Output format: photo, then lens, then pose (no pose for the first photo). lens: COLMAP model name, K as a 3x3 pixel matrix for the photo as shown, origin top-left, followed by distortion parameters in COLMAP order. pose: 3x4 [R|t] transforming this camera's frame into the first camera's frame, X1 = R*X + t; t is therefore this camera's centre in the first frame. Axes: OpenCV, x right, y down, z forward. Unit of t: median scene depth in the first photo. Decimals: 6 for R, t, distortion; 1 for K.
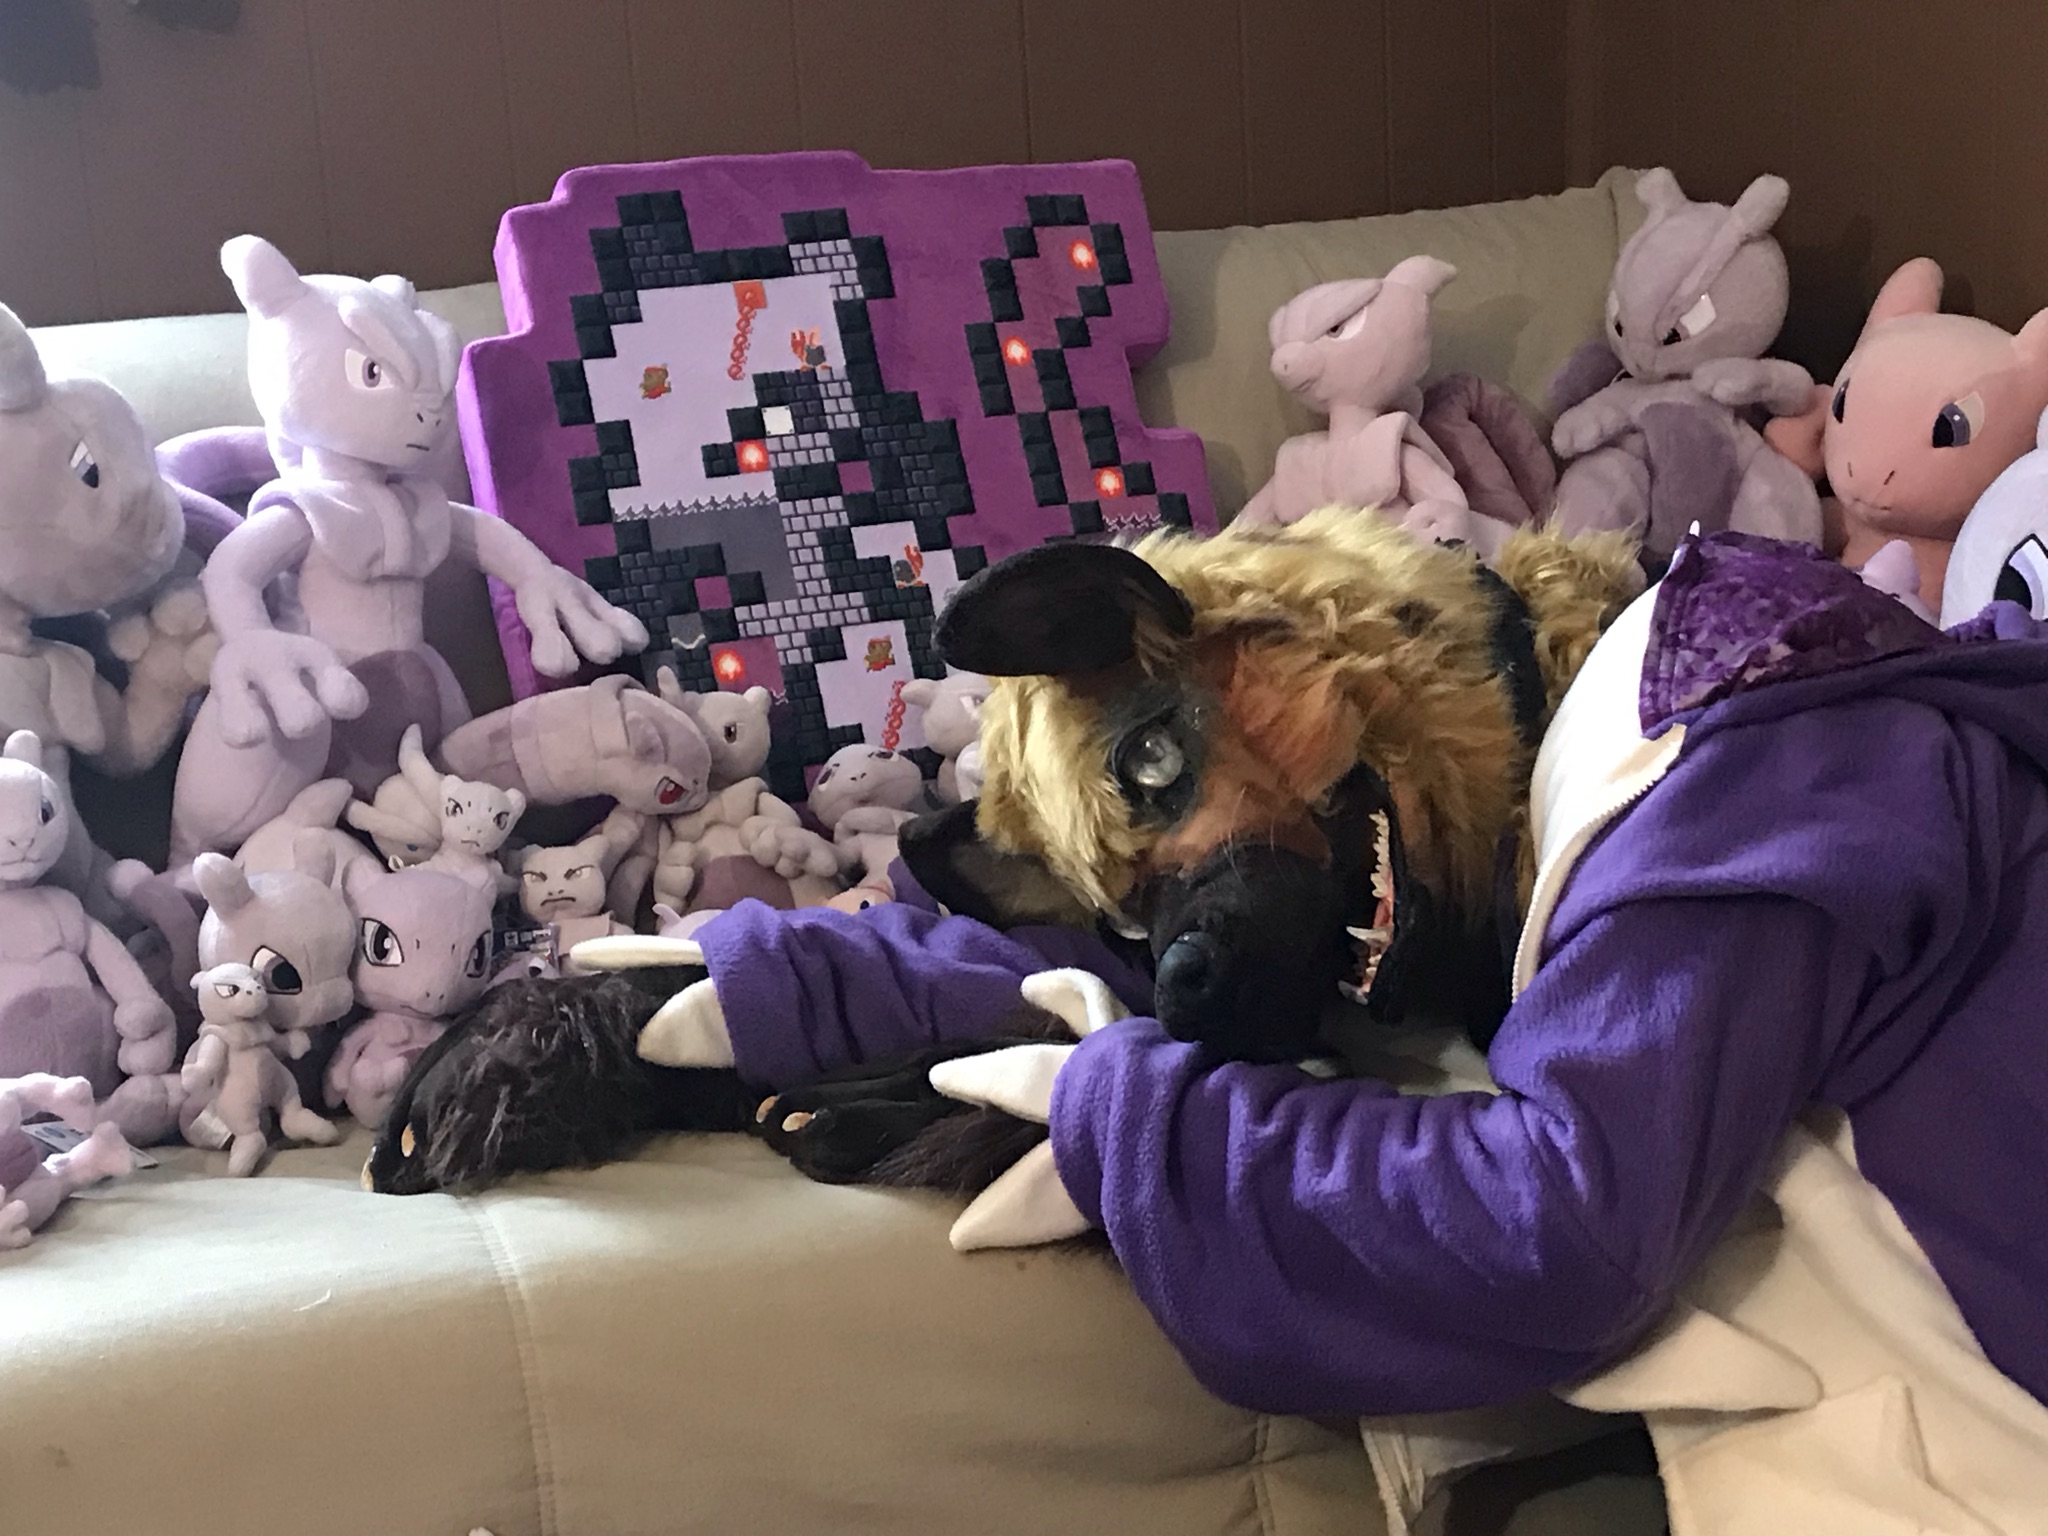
lens RADIAL K [[3420.1, 0, 1030.4], [0, 3420.1, 722.9], [0, 0, 1]] dist [0.273514, -1.143139]
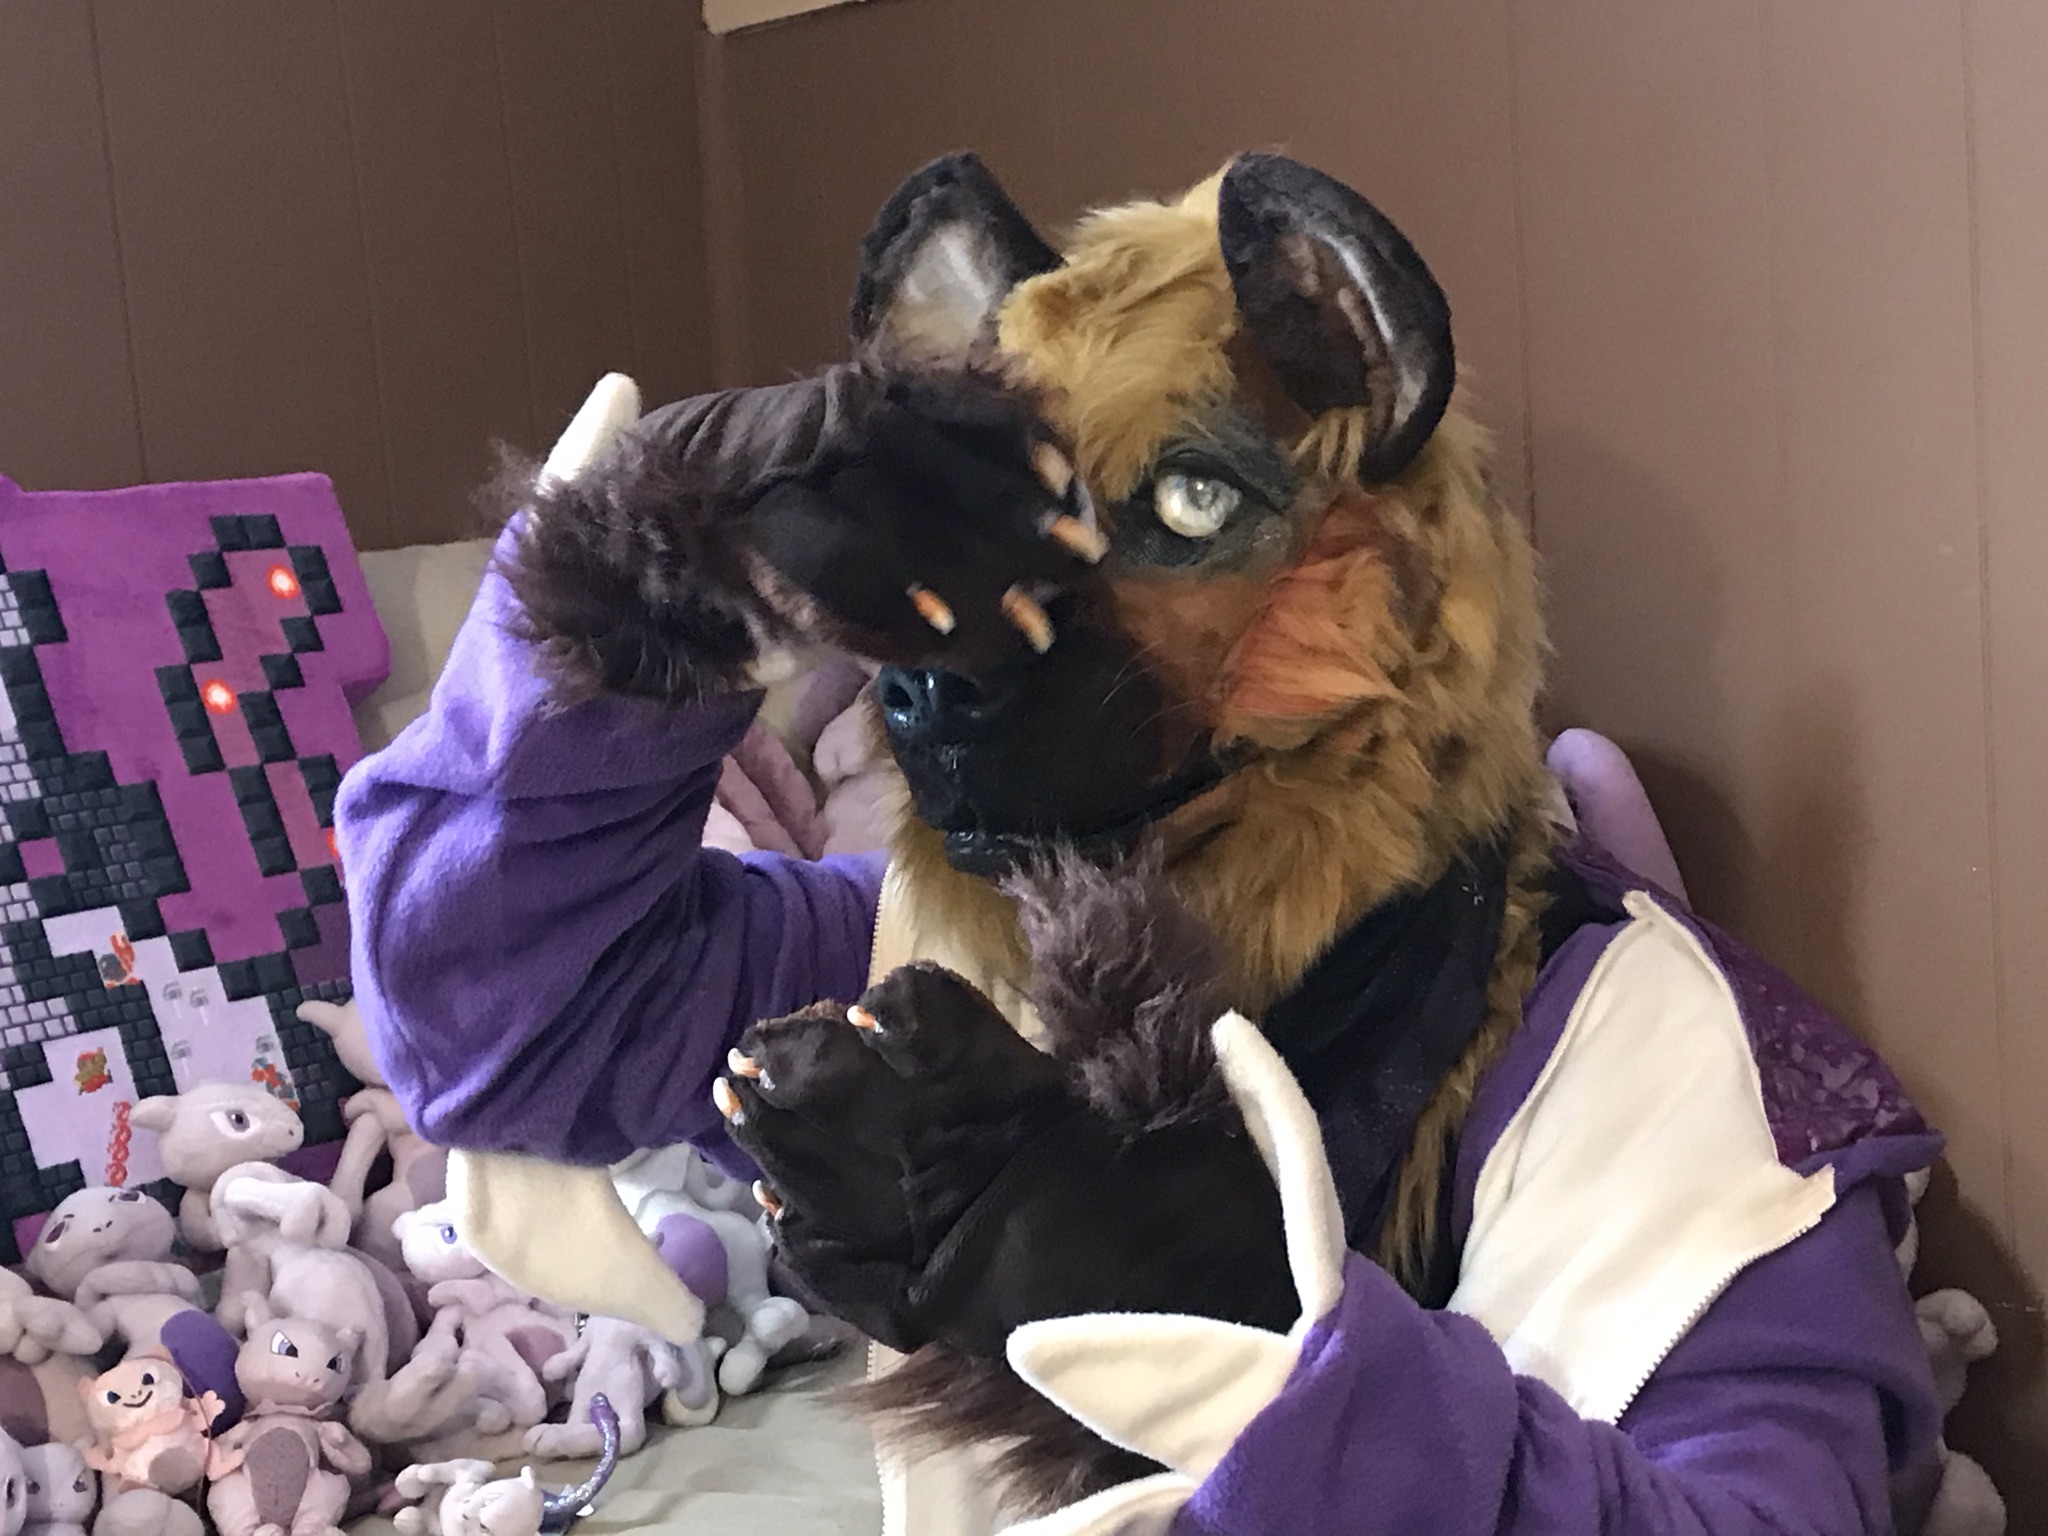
lens RADIAL K [[3425.6, 0, 1021.2], [0, 3425.6, 736.4], [0, 0, 1]] dist [0.269197, -1.073301]
pose [[0.944438, -0.059782, 0.323207, -0.096175], [0.089405, 0.992969, -0.077586, -0.014908], [-0.316296, 0.102171, 0.943142, 0.135468]]
